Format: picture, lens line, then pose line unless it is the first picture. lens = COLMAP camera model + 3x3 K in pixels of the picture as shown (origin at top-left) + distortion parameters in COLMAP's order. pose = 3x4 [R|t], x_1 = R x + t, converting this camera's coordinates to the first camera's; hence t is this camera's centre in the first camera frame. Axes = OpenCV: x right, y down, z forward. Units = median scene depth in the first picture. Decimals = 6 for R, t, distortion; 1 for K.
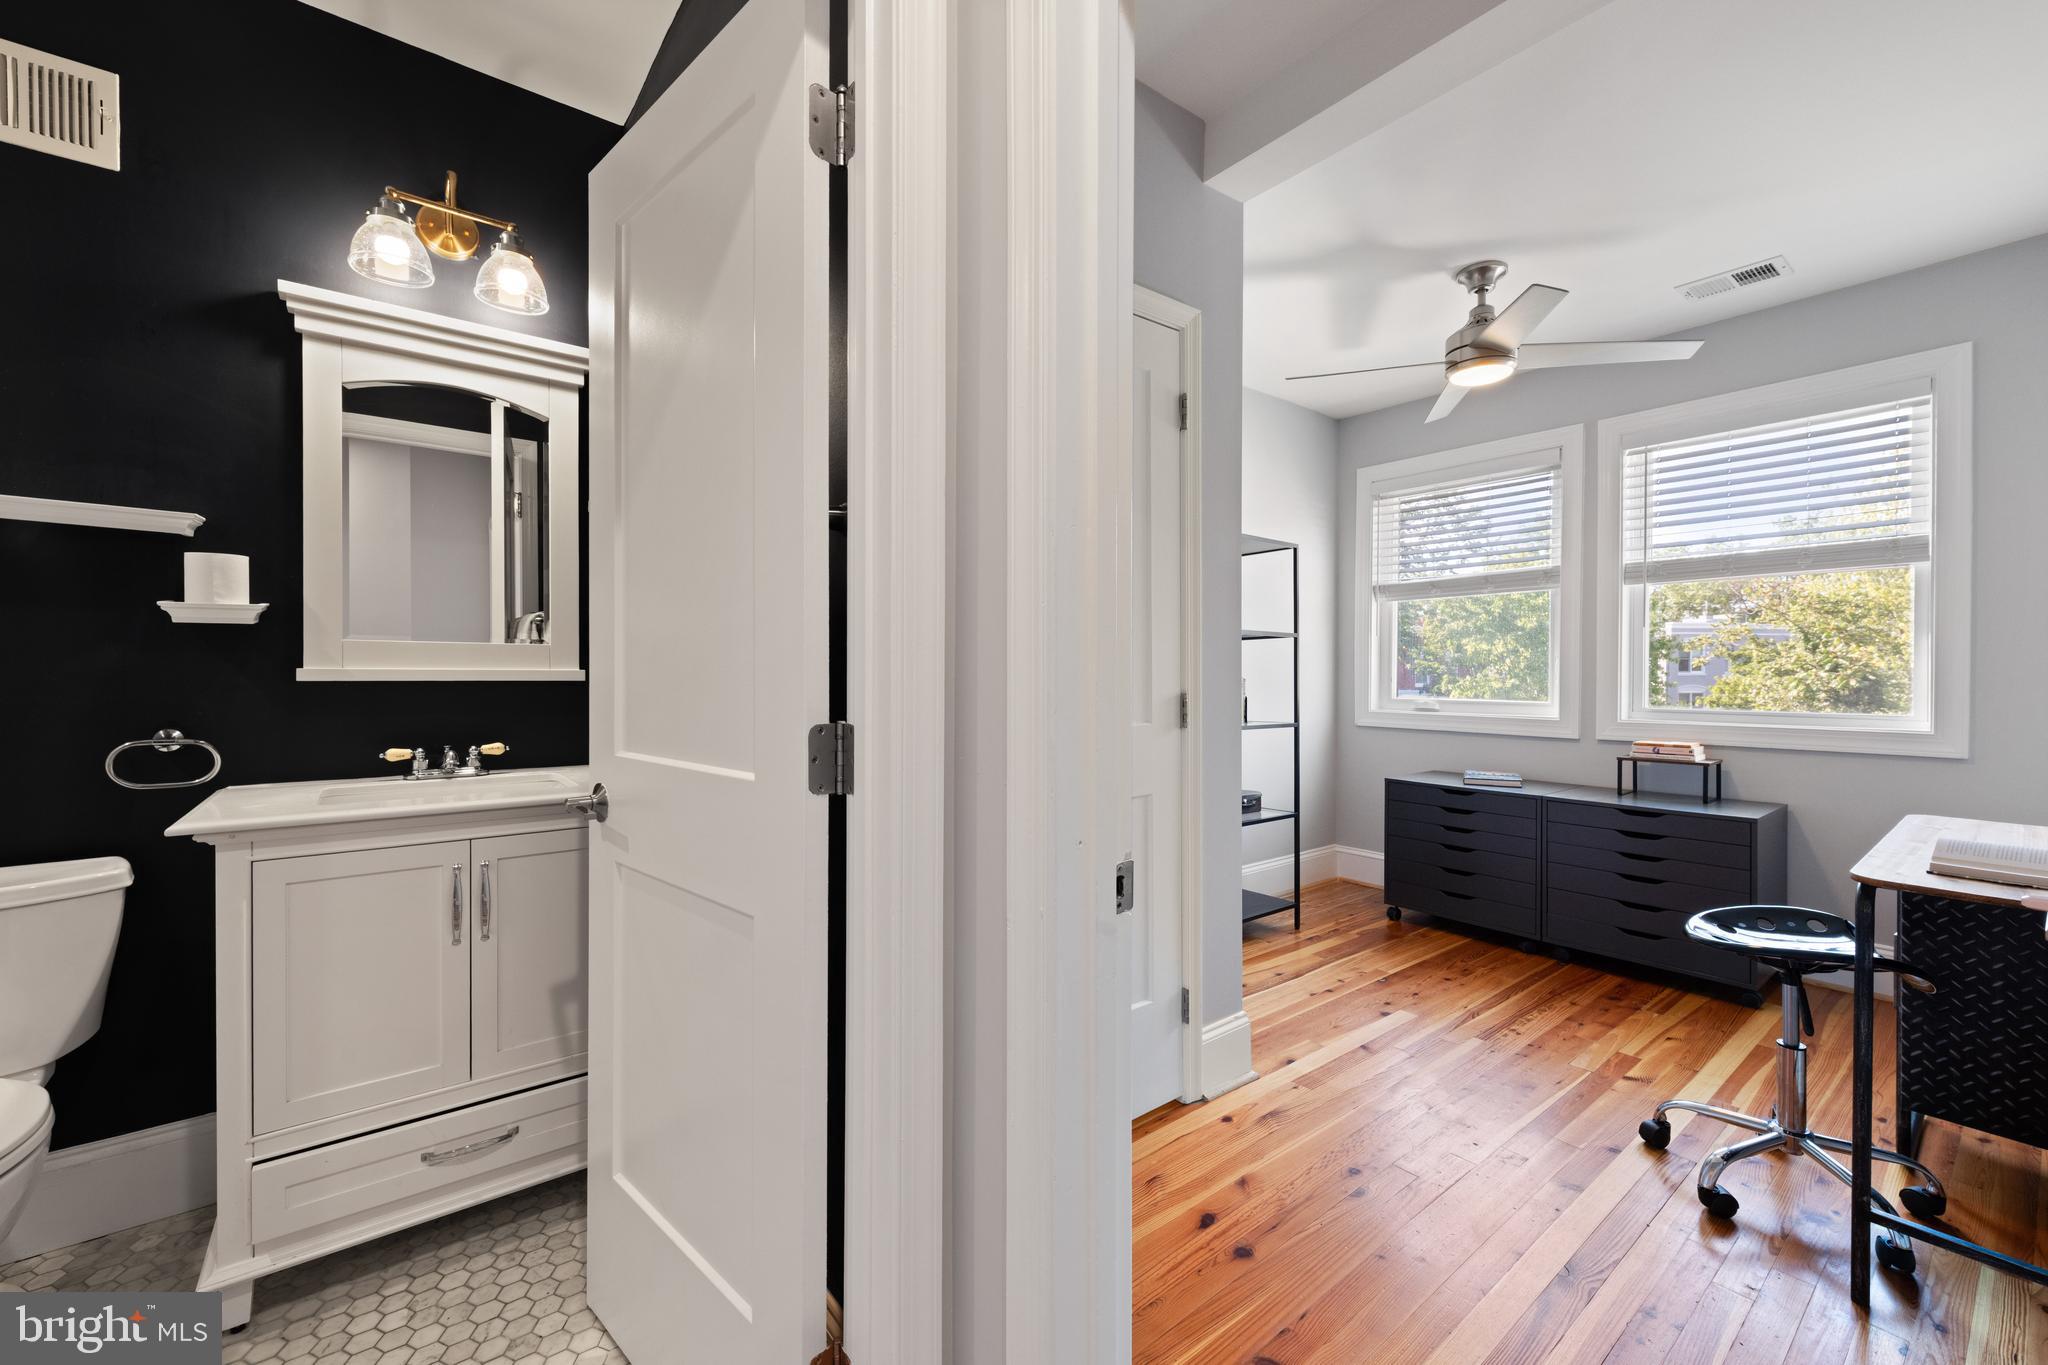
lens RADIAL K [[799.8, 0, 1038.6], [0, 799.8, 685.8], [0, 0, 1]] dist [0.002575, -0.000941]
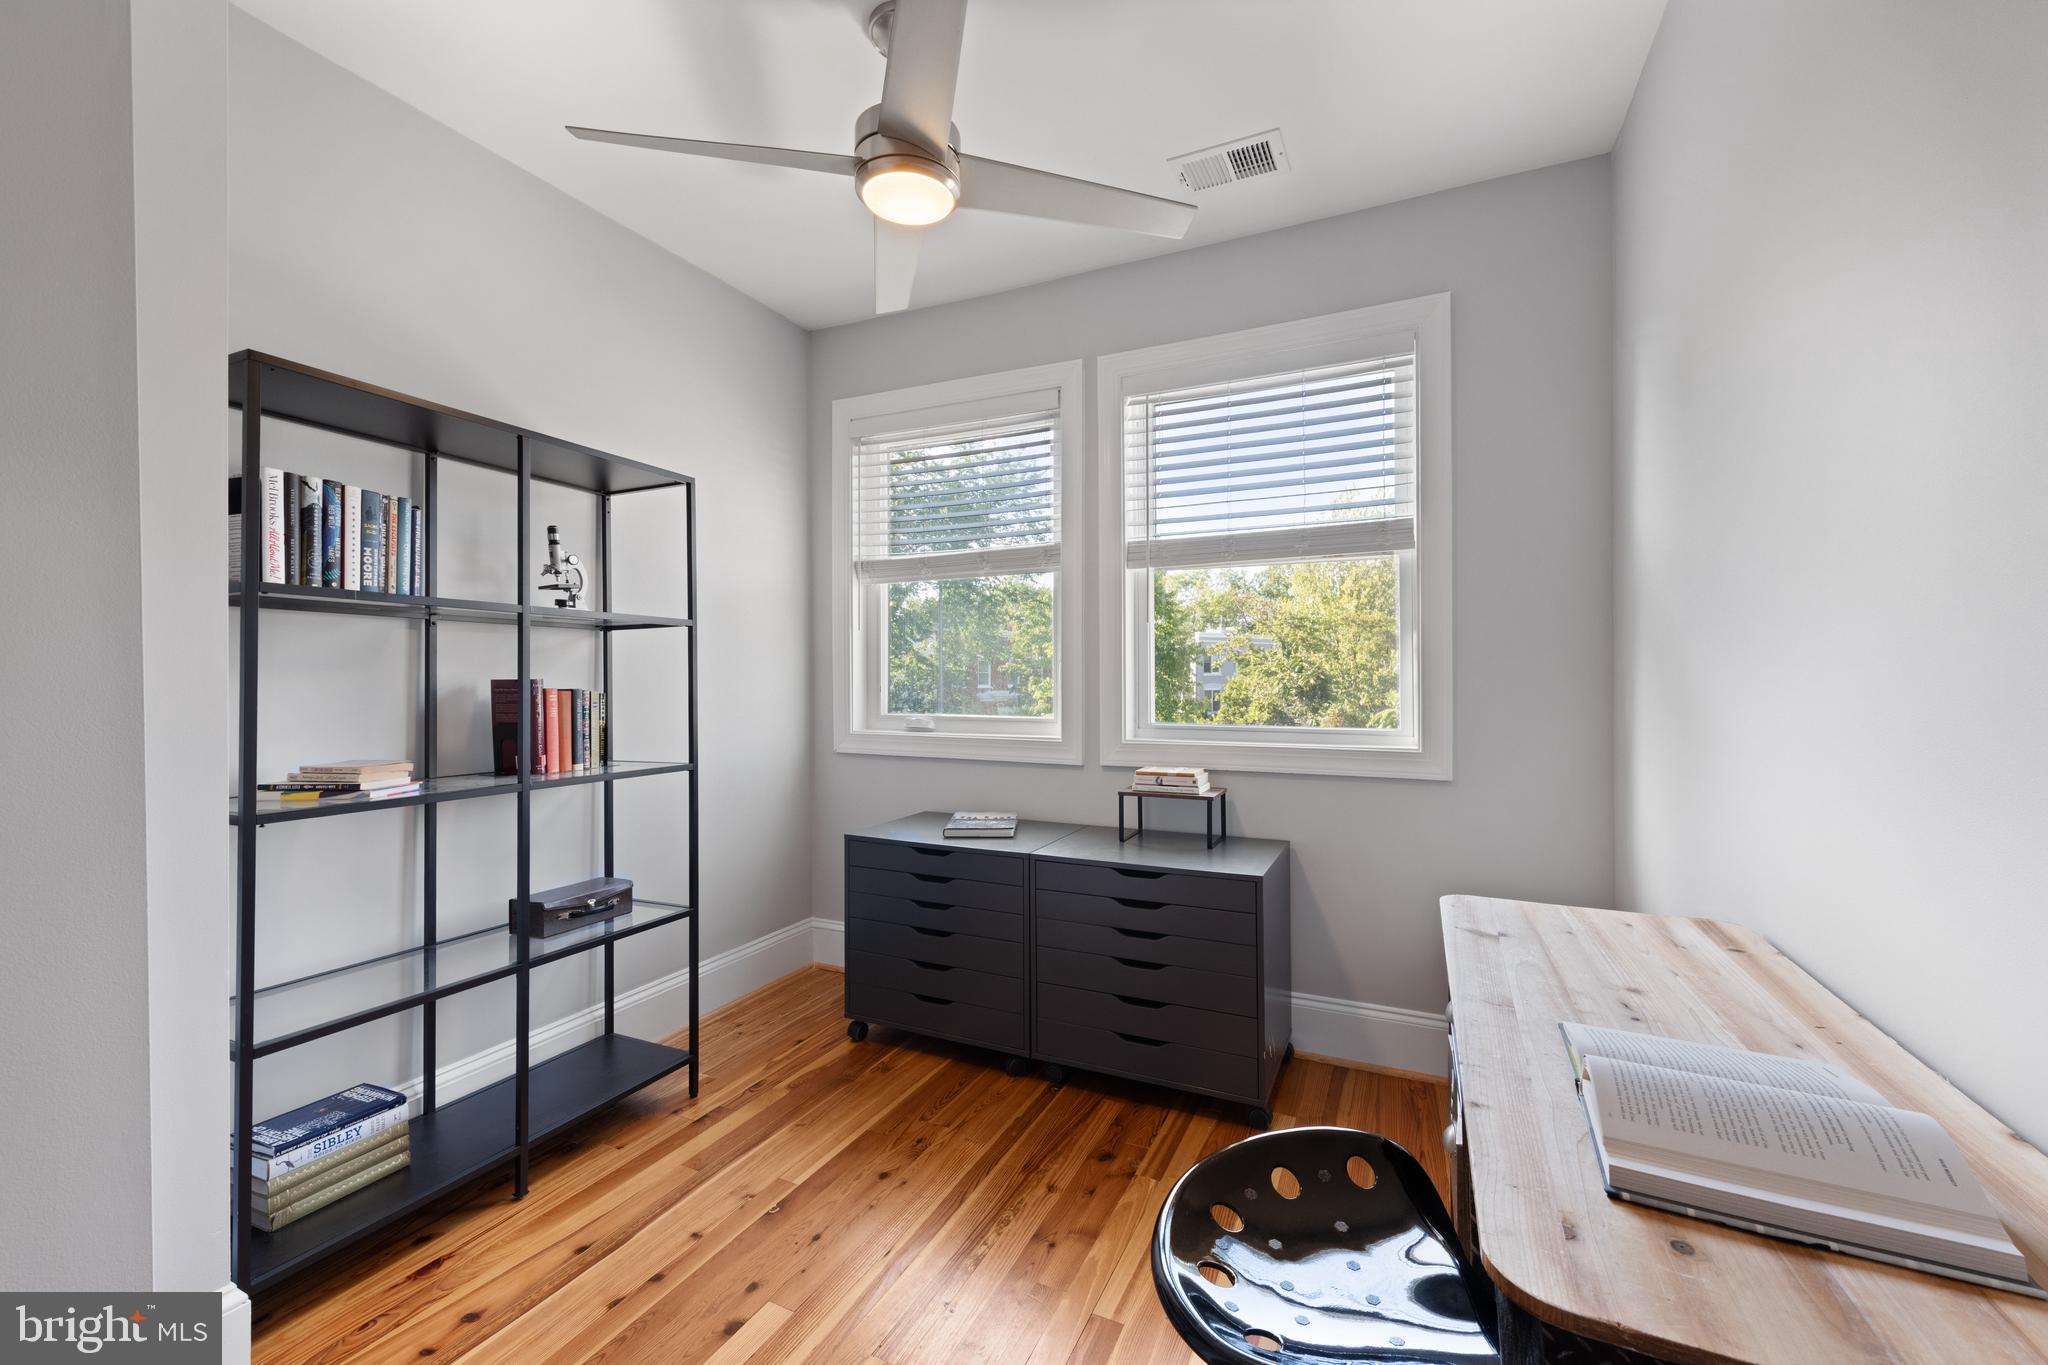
lens RADIAL K [[799.8, 0, 1038.6], [0, 799.8, 685.8], [0, 0, 1]] dist [0.002575, -0.000941]
pose [[0.892064, -0.010192, 0.451794, 0.297395], [0.011273, 0.999936, 0.000299, -0.012112], [-0.451768, 0.004827, 0.892122, 0.338488]]
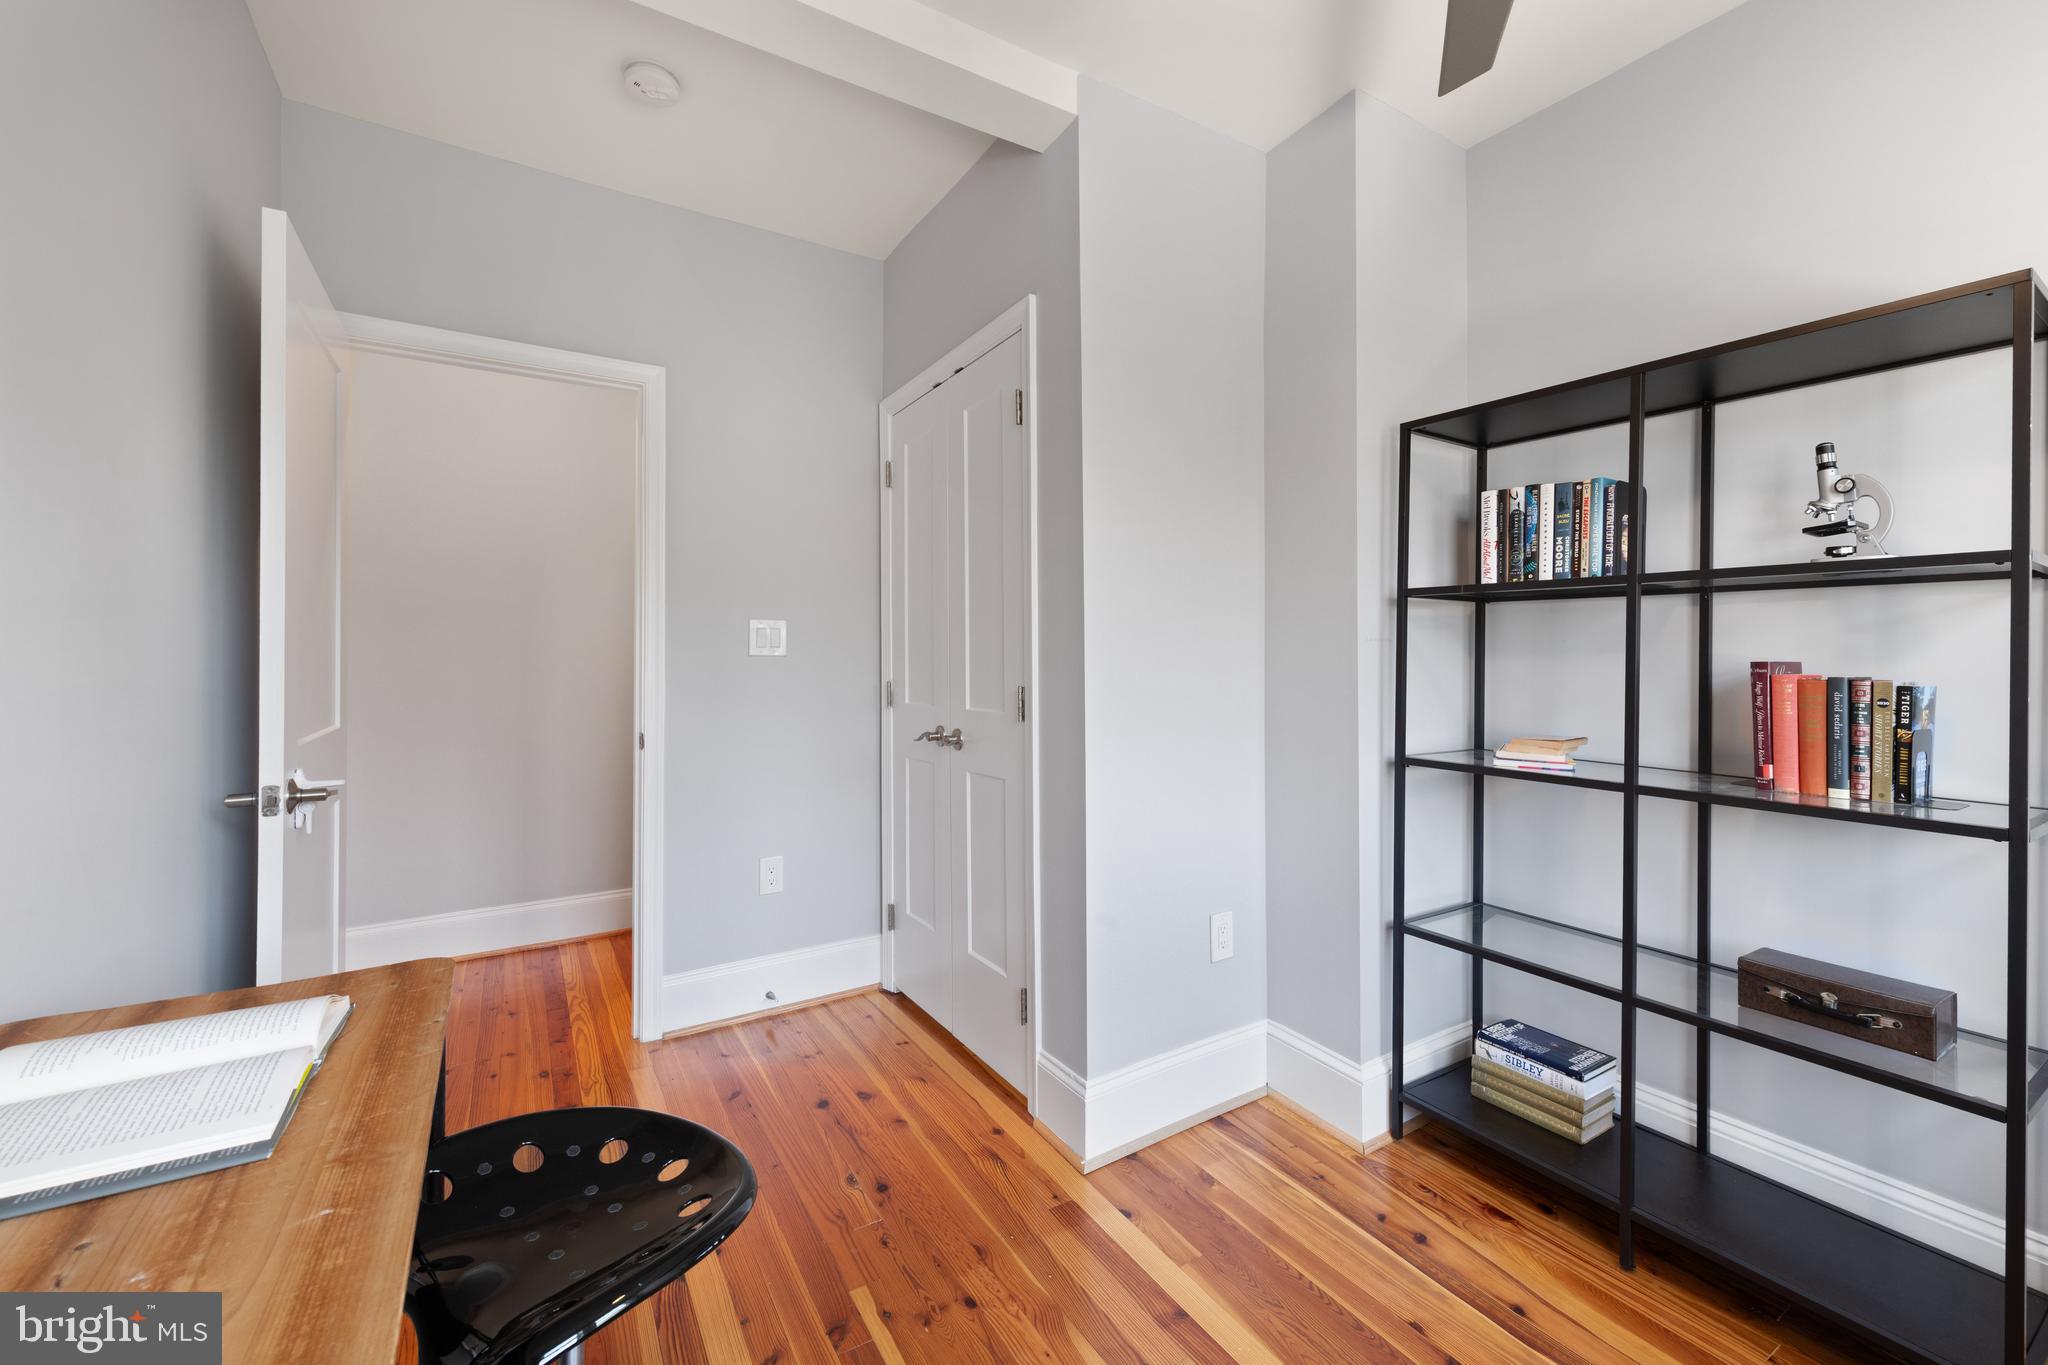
lens RADIAL K [[820.3, 0, 1038.2], [0, 820.3, 660.0], [0, 0, 1]] dist [0.002755, 0.000064]
pose [[-0.100766, 0.001885, -0.994908, 0.717923], [-0.012744, 0.999914, 0.003185, -0.018181], [0.994829, 0.013000, -0.100733, 0.675568]]
